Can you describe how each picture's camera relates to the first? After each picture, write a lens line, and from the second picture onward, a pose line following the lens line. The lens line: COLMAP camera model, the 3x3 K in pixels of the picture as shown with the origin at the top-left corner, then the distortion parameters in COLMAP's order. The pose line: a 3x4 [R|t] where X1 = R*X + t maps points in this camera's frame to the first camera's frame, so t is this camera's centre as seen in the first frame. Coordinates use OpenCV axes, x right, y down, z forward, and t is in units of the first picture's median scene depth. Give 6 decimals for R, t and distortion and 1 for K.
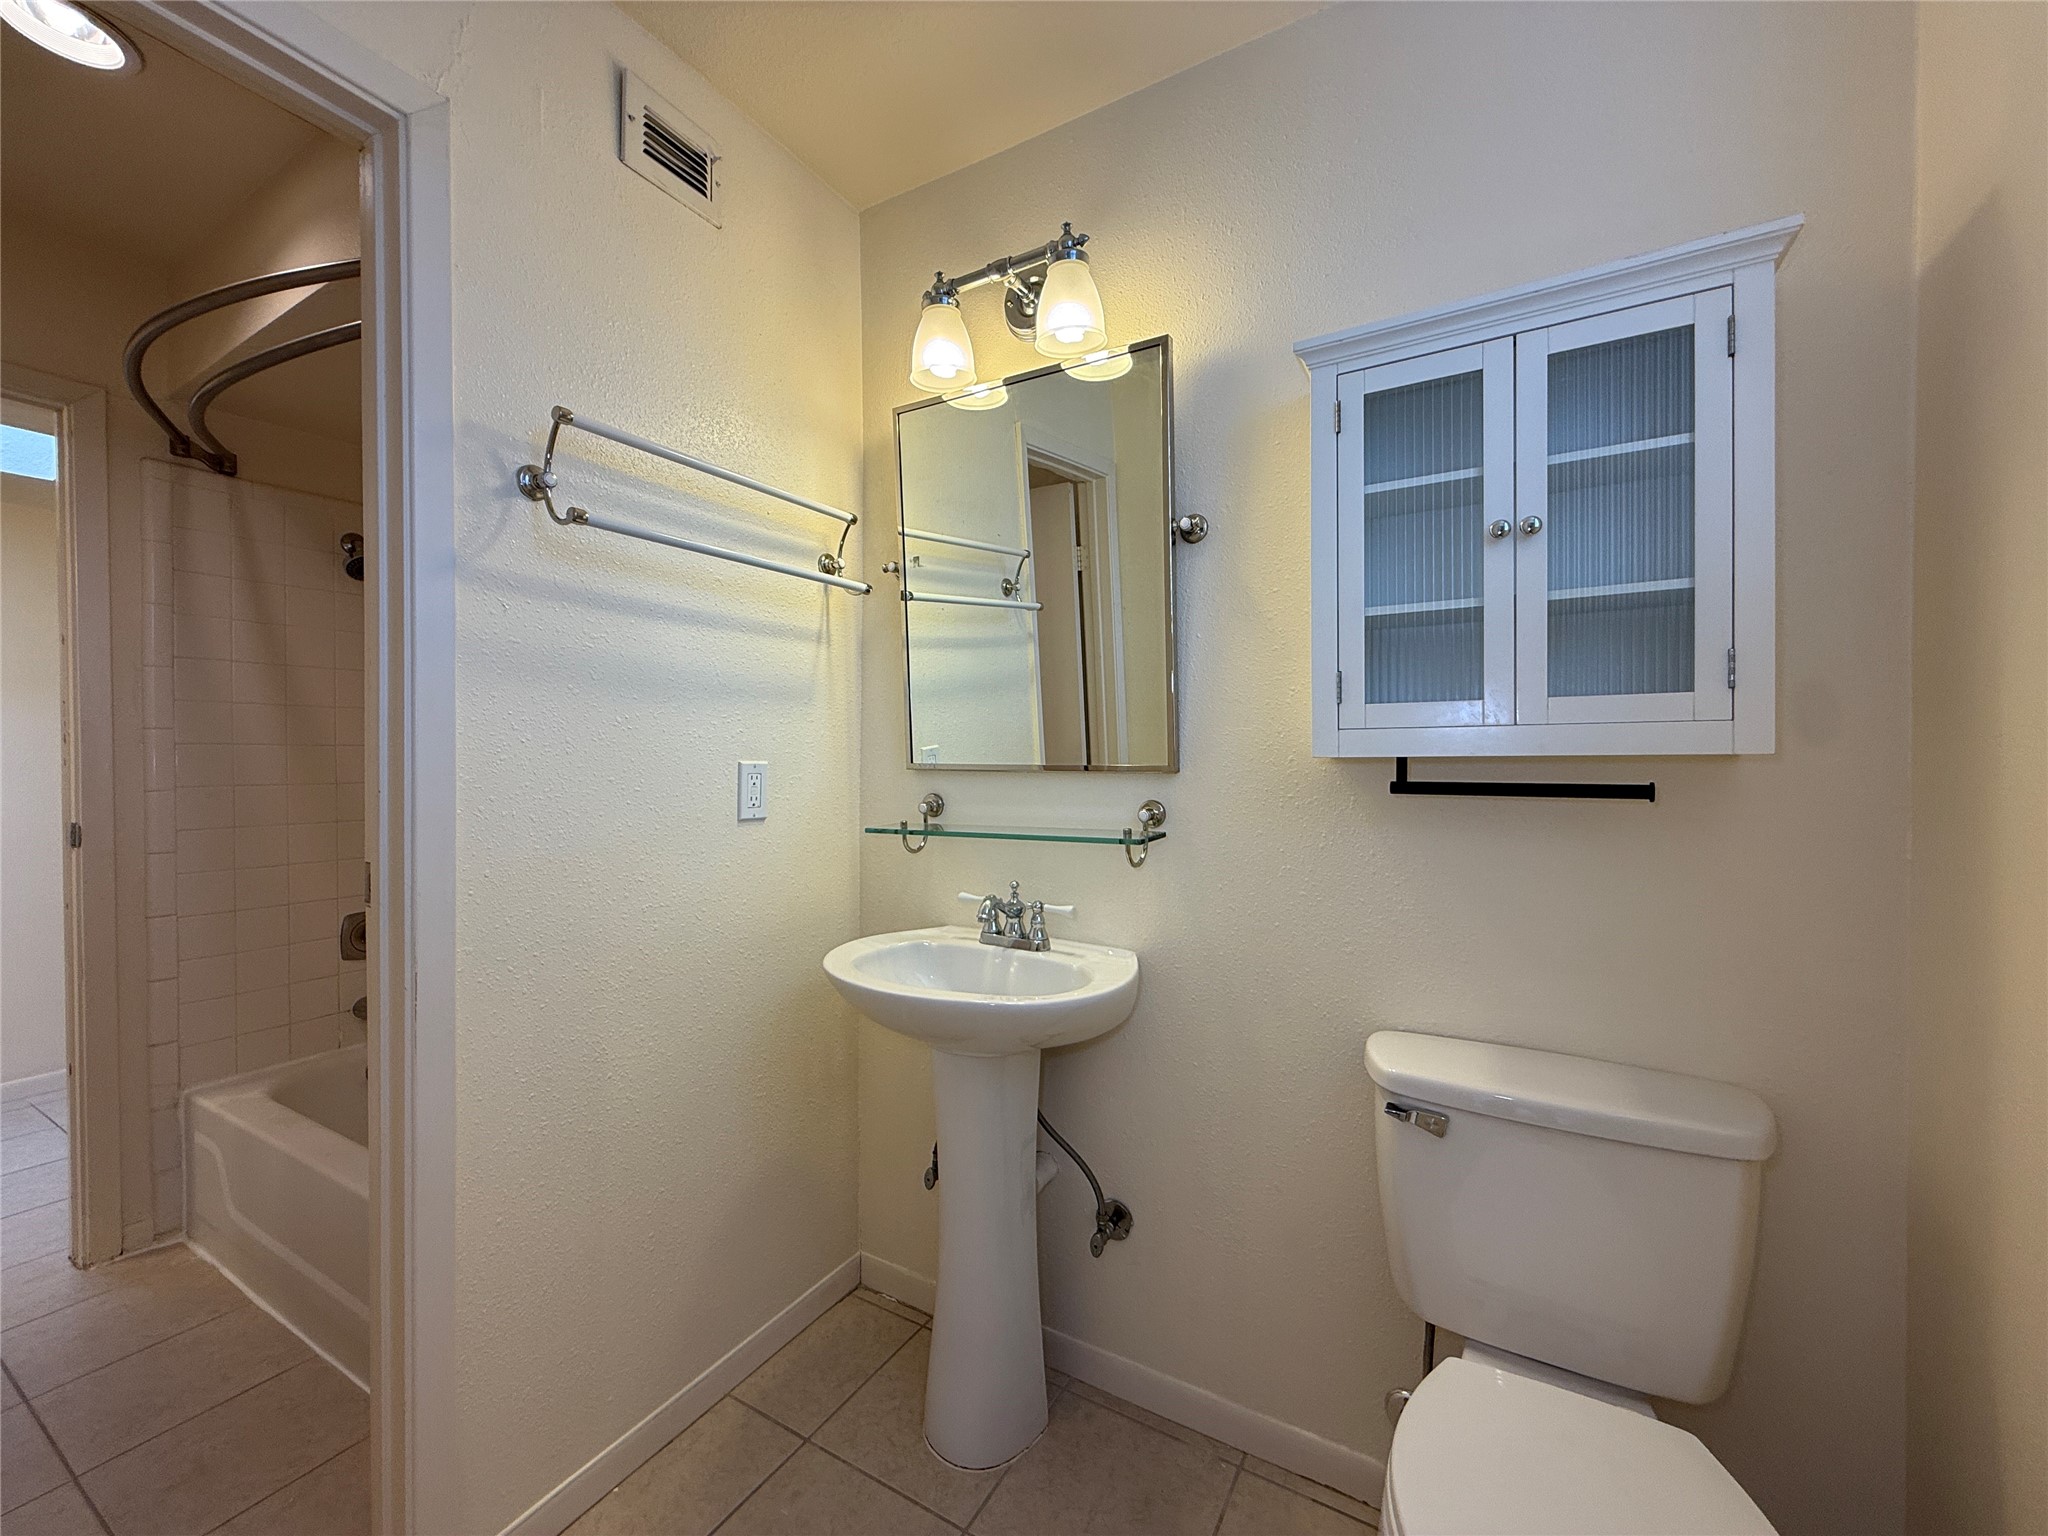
lens RADIAL K [[815.0, 0, 1020.9], [0, 815.0, 762.5], [0, 0, 1]] dist [-0.000171, 0.000386]
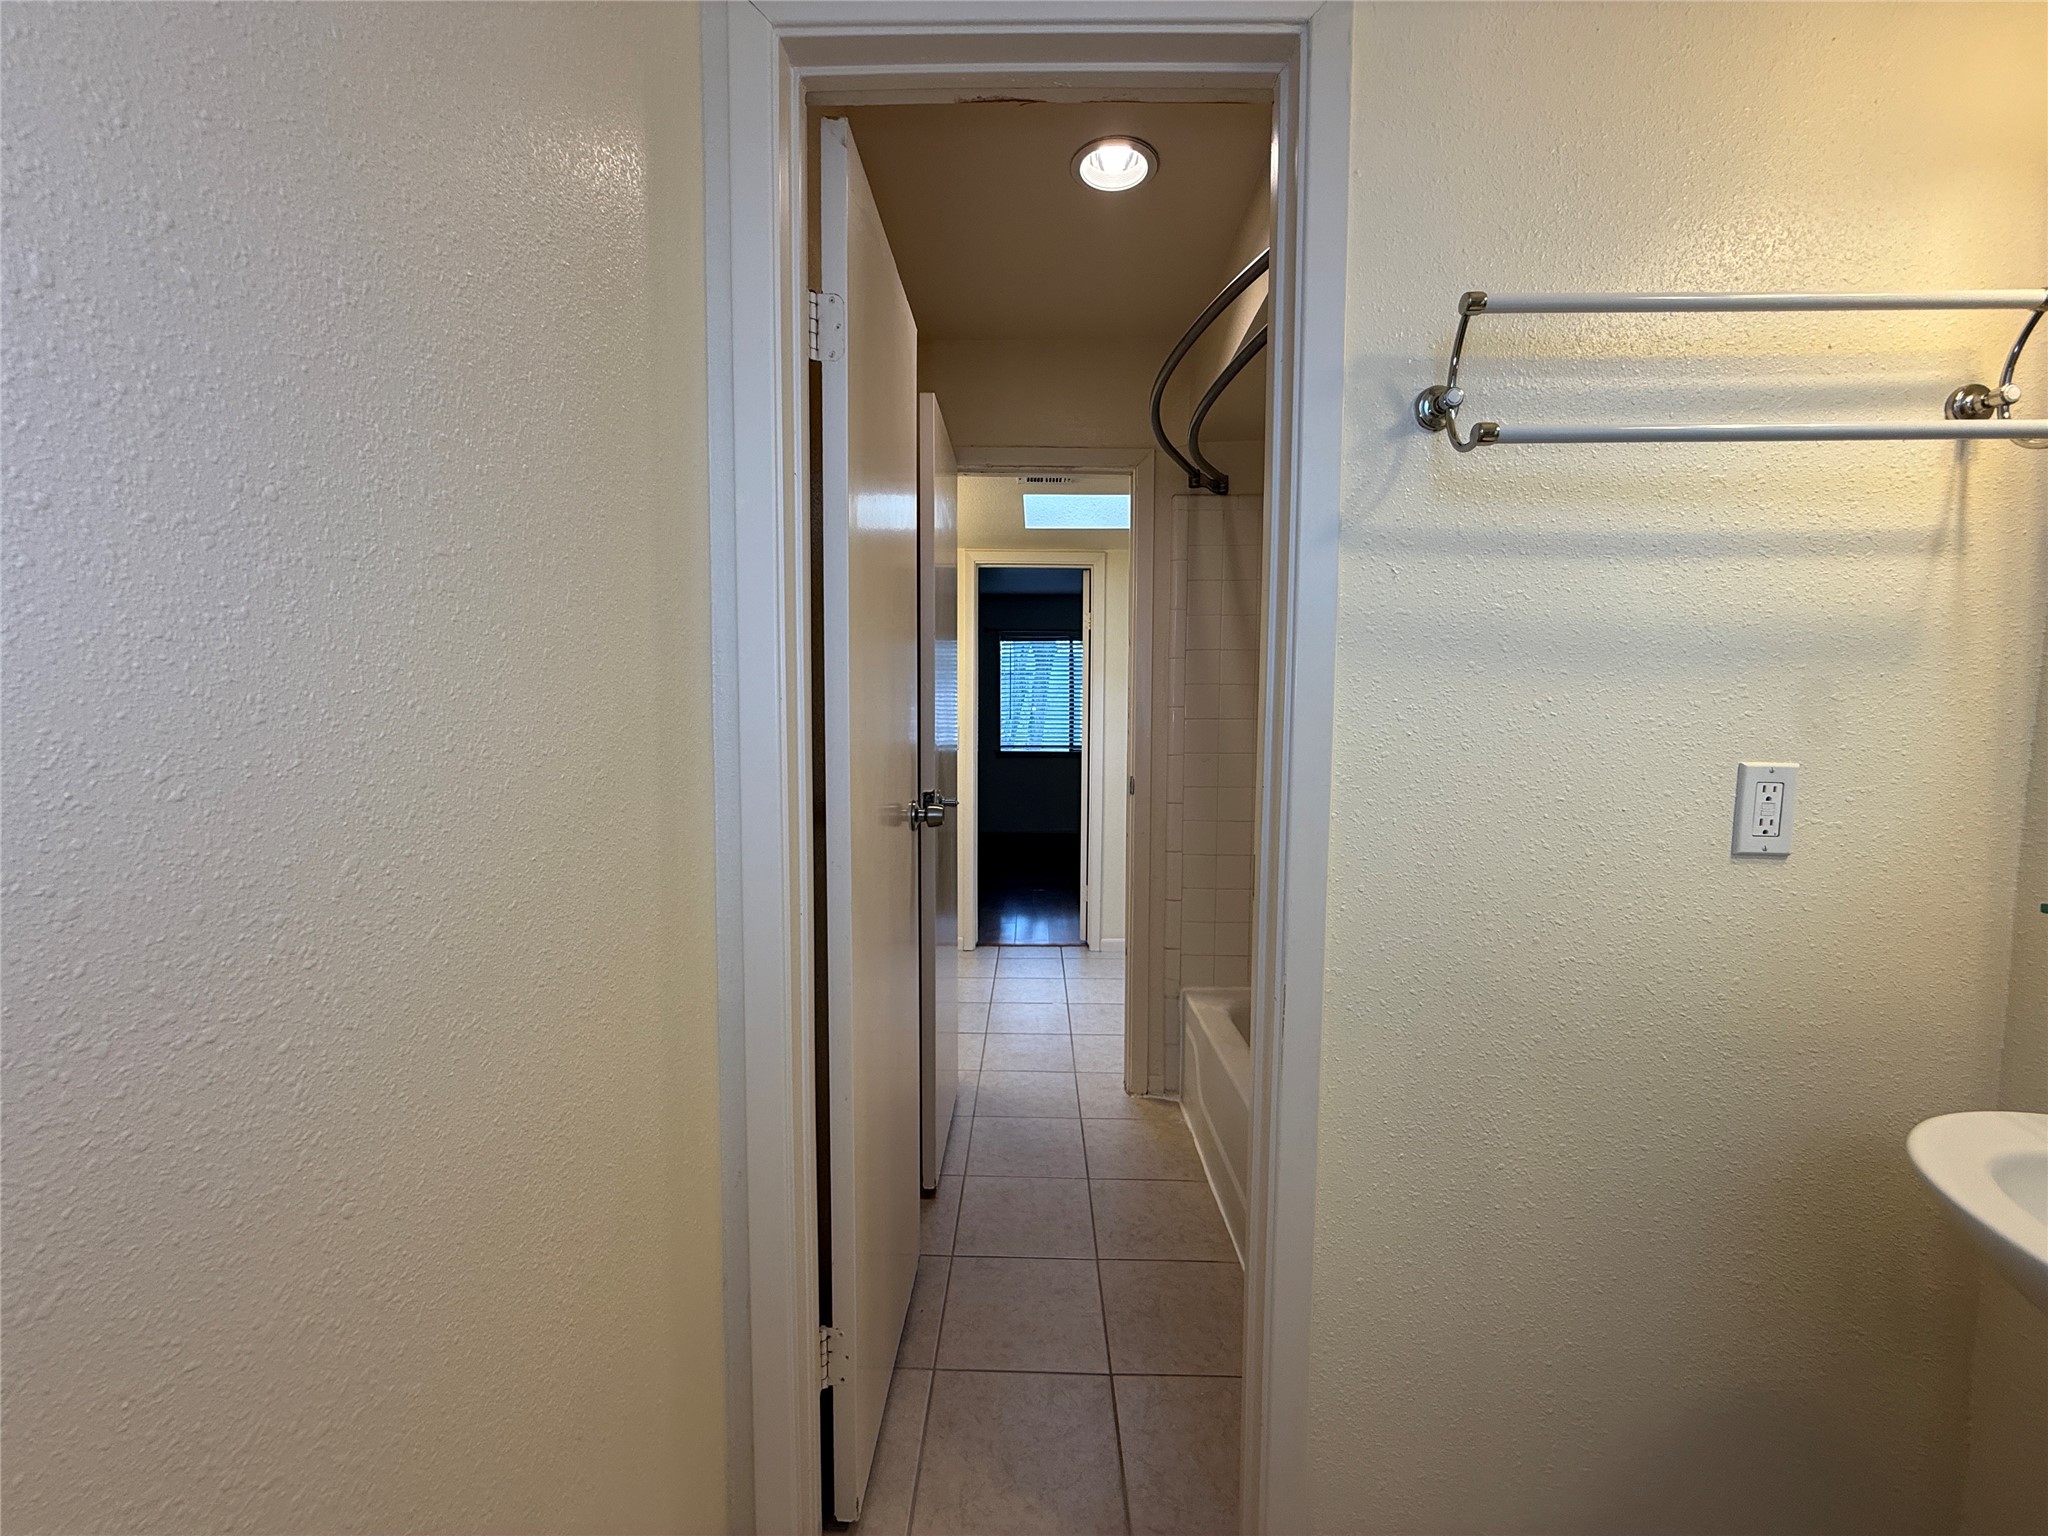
lens RADIAL K [[815.0, 0, 1020.3], [0, 815.0, 765.1], [0, 0, 1]] dist [-0.000171, 0.000386]
pose [[0.487545, 0.059024, -0.871100, -0.071881], [-0.013213, 0.998097, 0.060234, -0.033780], [0.872998, -0.017857, 0.487397, 0.219865]]
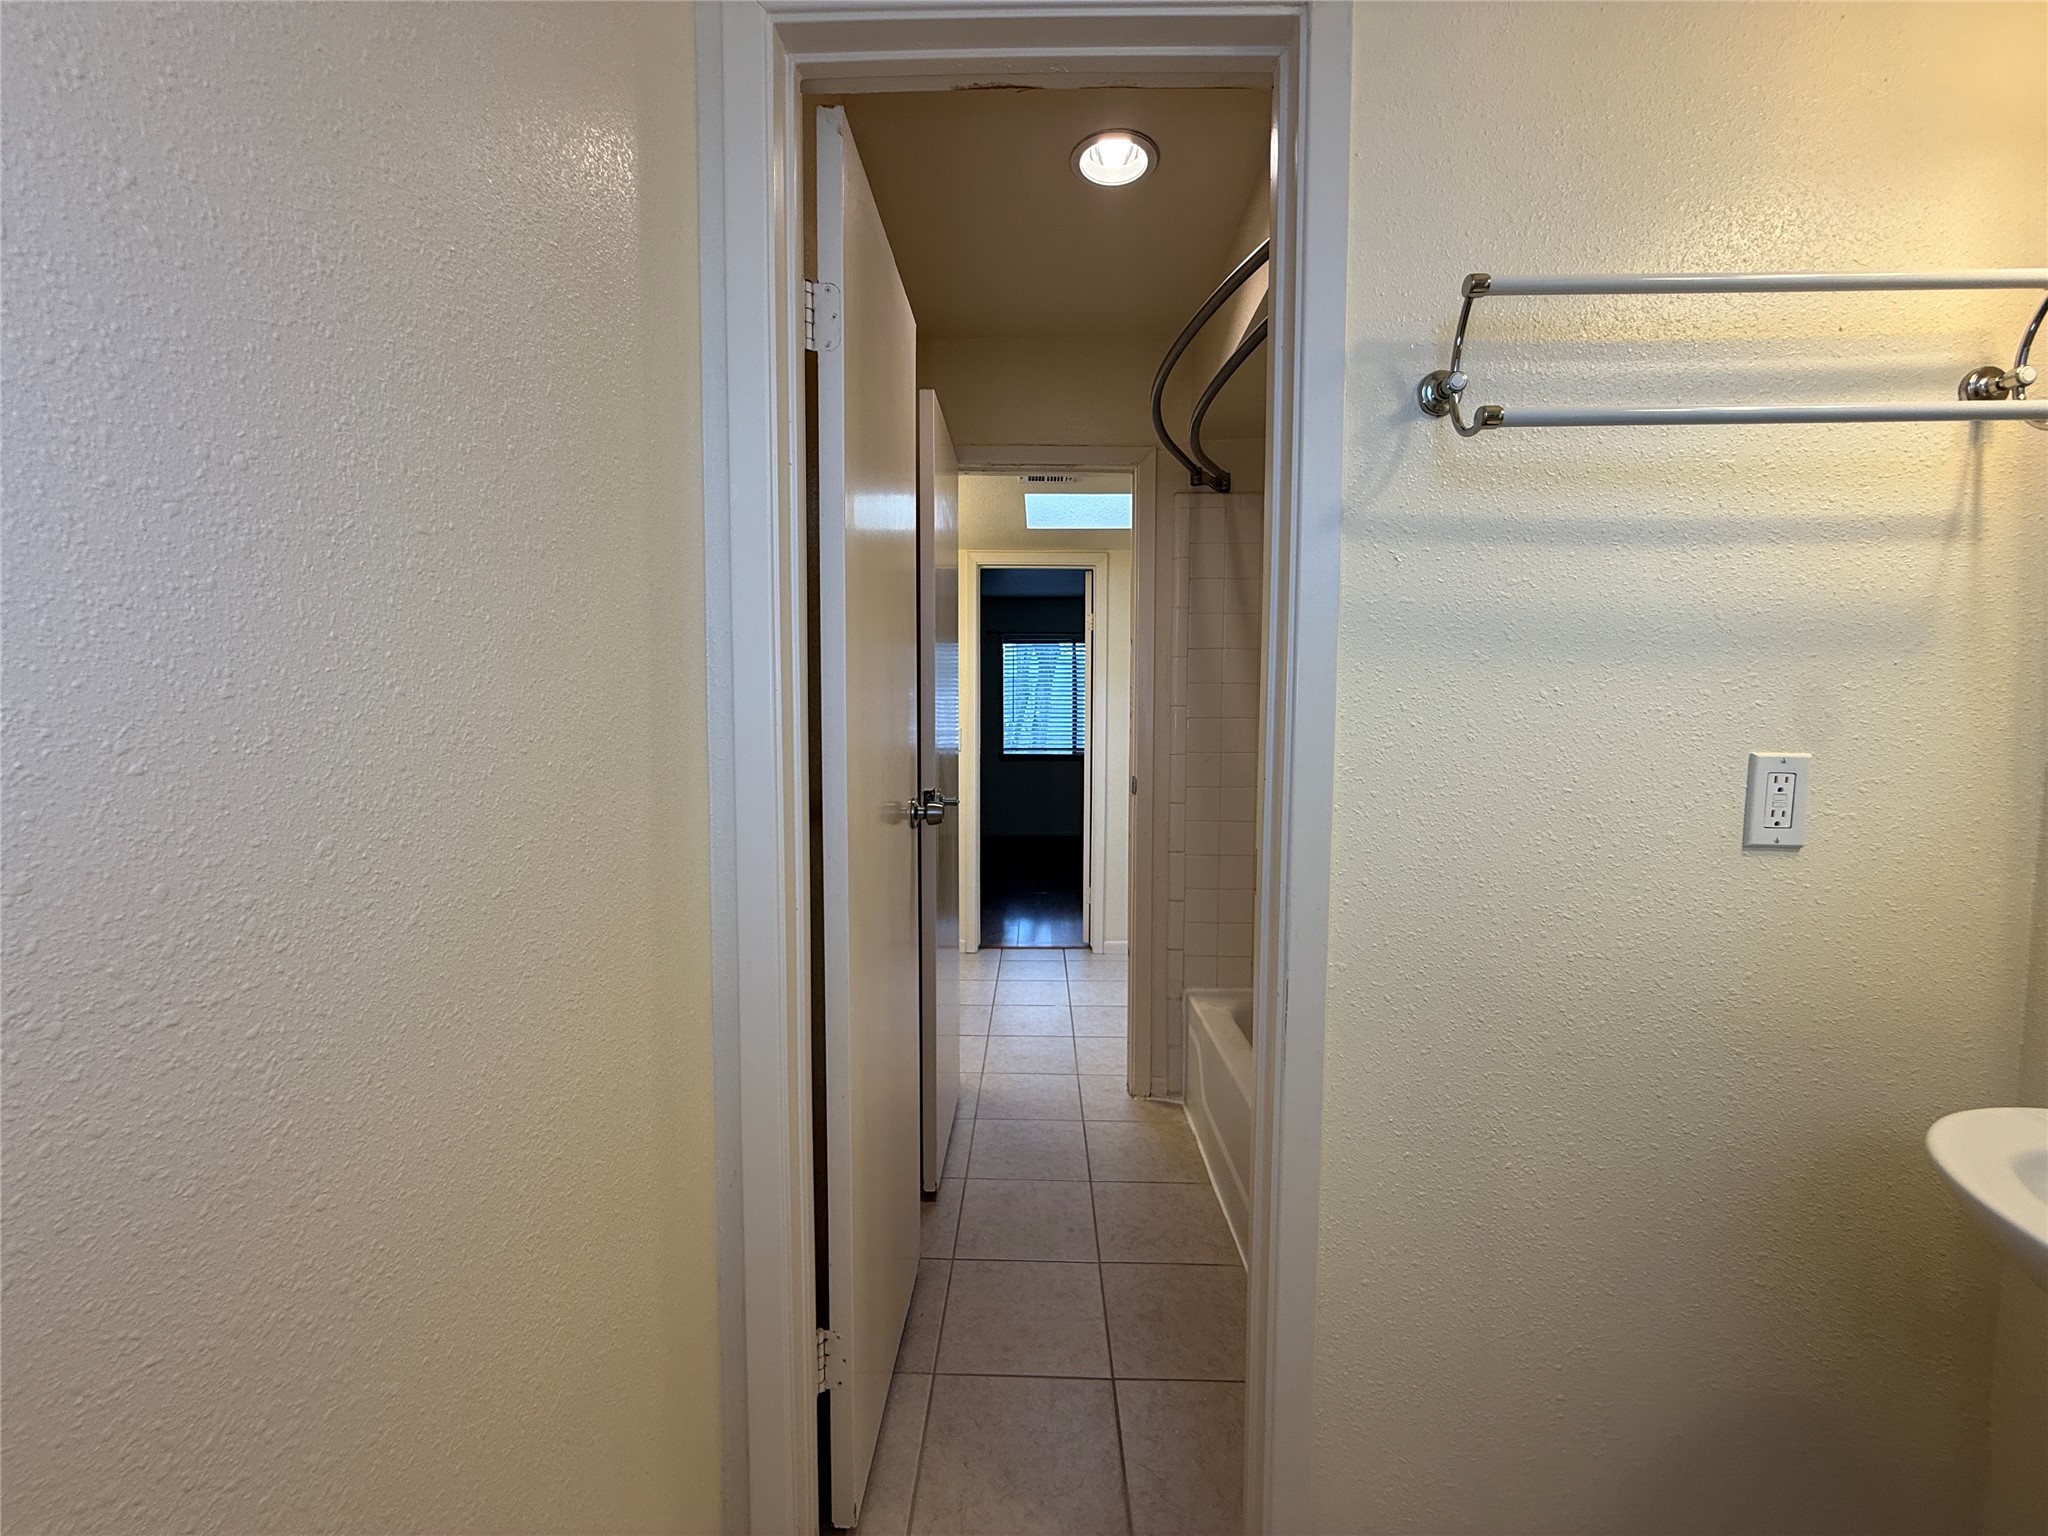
lens RADIAL K [[815.0, 0, 1020.4], [0, 815.0, 765.9], [0, 0, 1]] dist [-0.000171, 0.000386]
pose [[0.483810, 0.053876, -0.873513, -0.077653], [-0.011188, 0.998403, 0.055383, -0.022008], [0.875102, -0.017021, 0.483640, 0.229191]]
